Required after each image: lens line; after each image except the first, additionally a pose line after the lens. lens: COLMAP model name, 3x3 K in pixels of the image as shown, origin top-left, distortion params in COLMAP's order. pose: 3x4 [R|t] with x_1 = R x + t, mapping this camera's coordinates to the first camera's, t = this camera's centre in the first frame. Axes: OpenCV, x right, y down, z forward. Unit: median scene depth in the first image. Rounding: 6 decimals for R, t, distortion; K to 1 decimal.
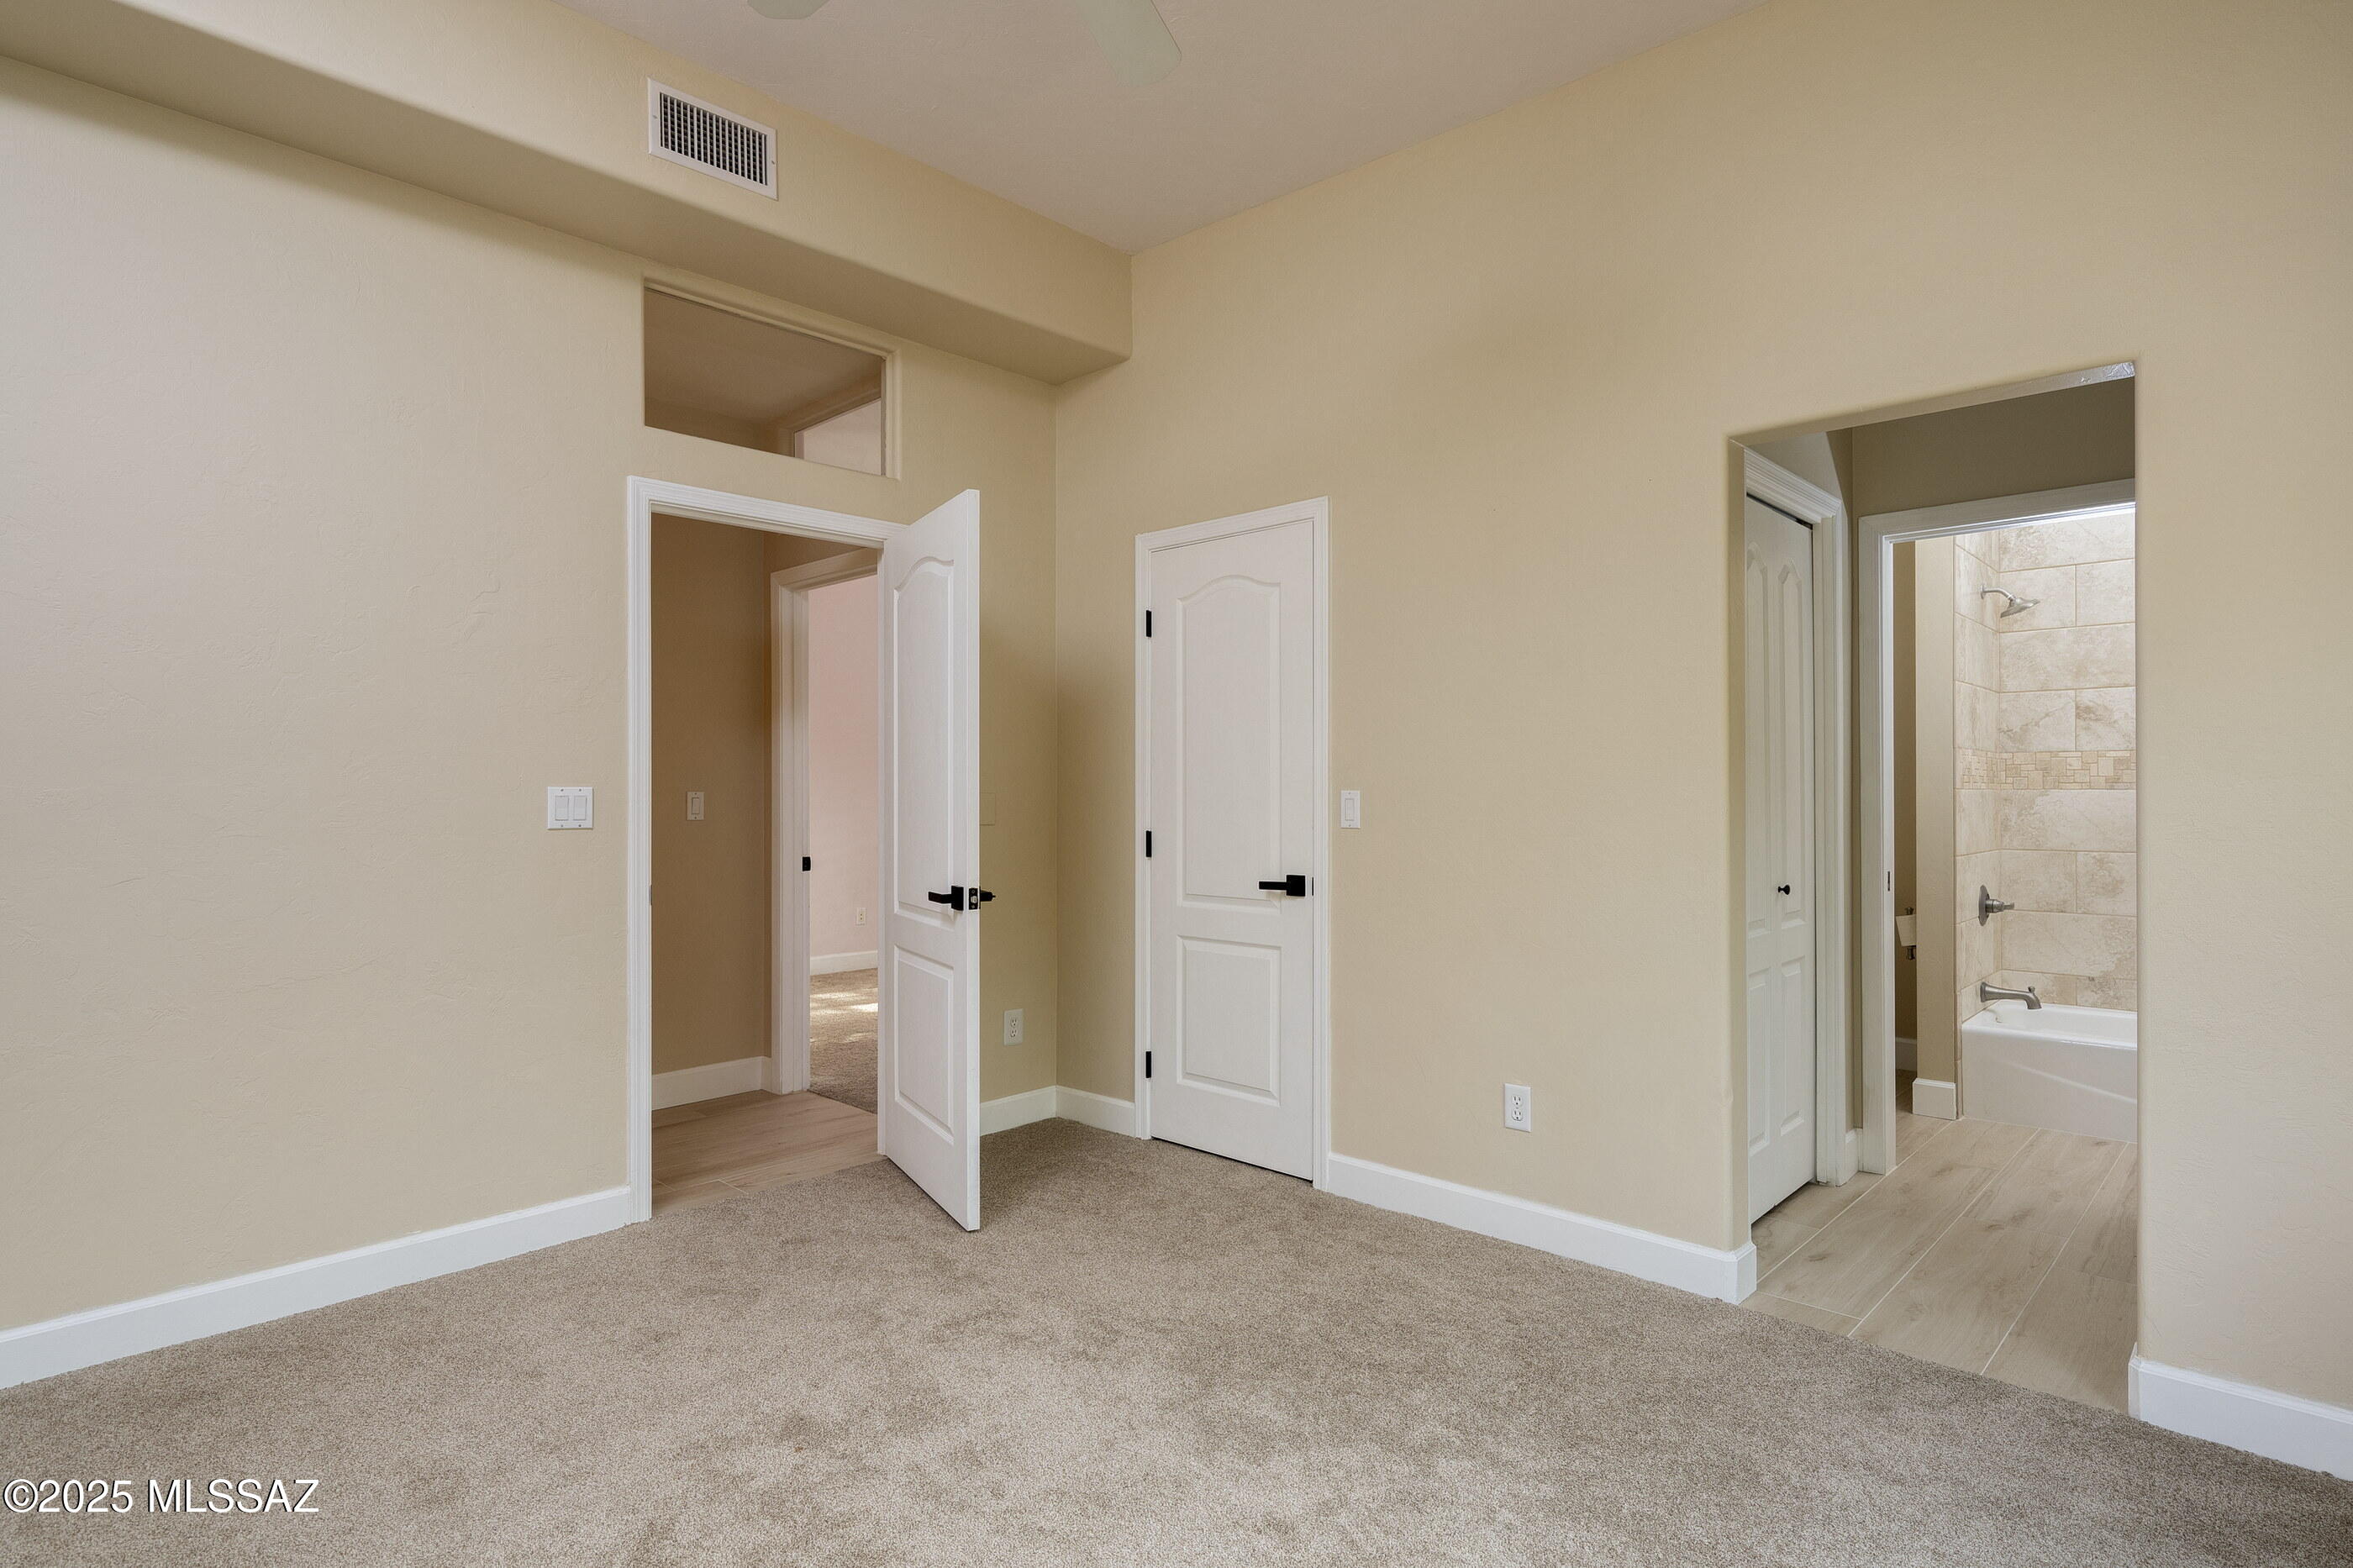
lens RADIAL K [[1243.5, 0, 1168.7], [0, 1243.5, 792.5], [0, 0, 1]] dist [-0.003857, 0.000077]
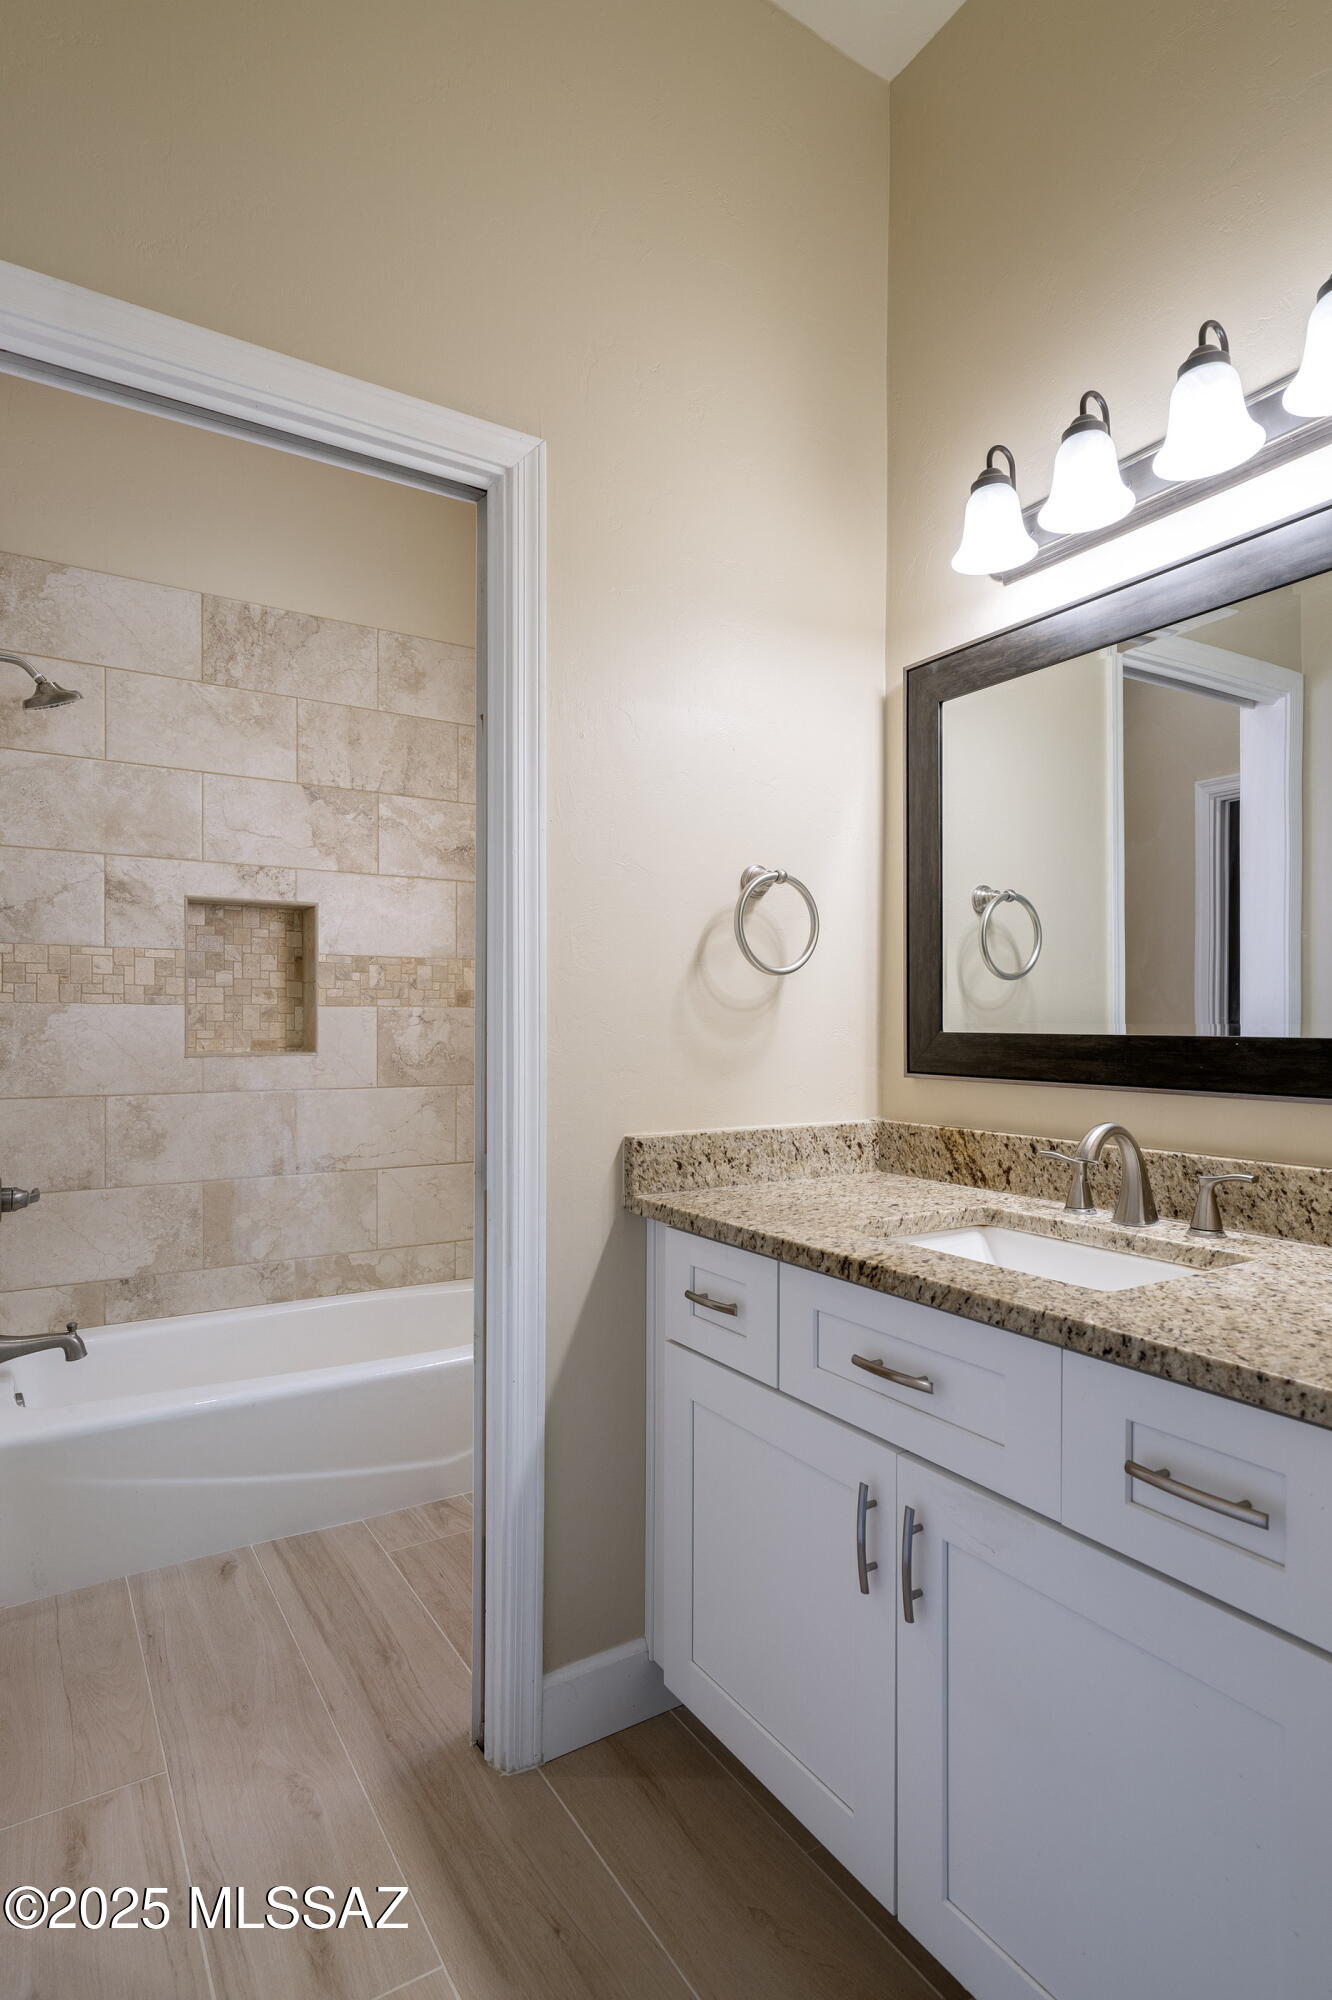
lens RADIAL K [[1056.9, 0, 694.9], [0, 1056.9, 1026.6], [0, 0, 1]] dist [-0.003857, 0.000077]
pose [[0.224662, -0.003066, 0.974432, 0.248471], [0.002152, 0.999994, 0.002650, 0.008976], [-0.974434, 0.001502, 0.224667, 0.563909]]
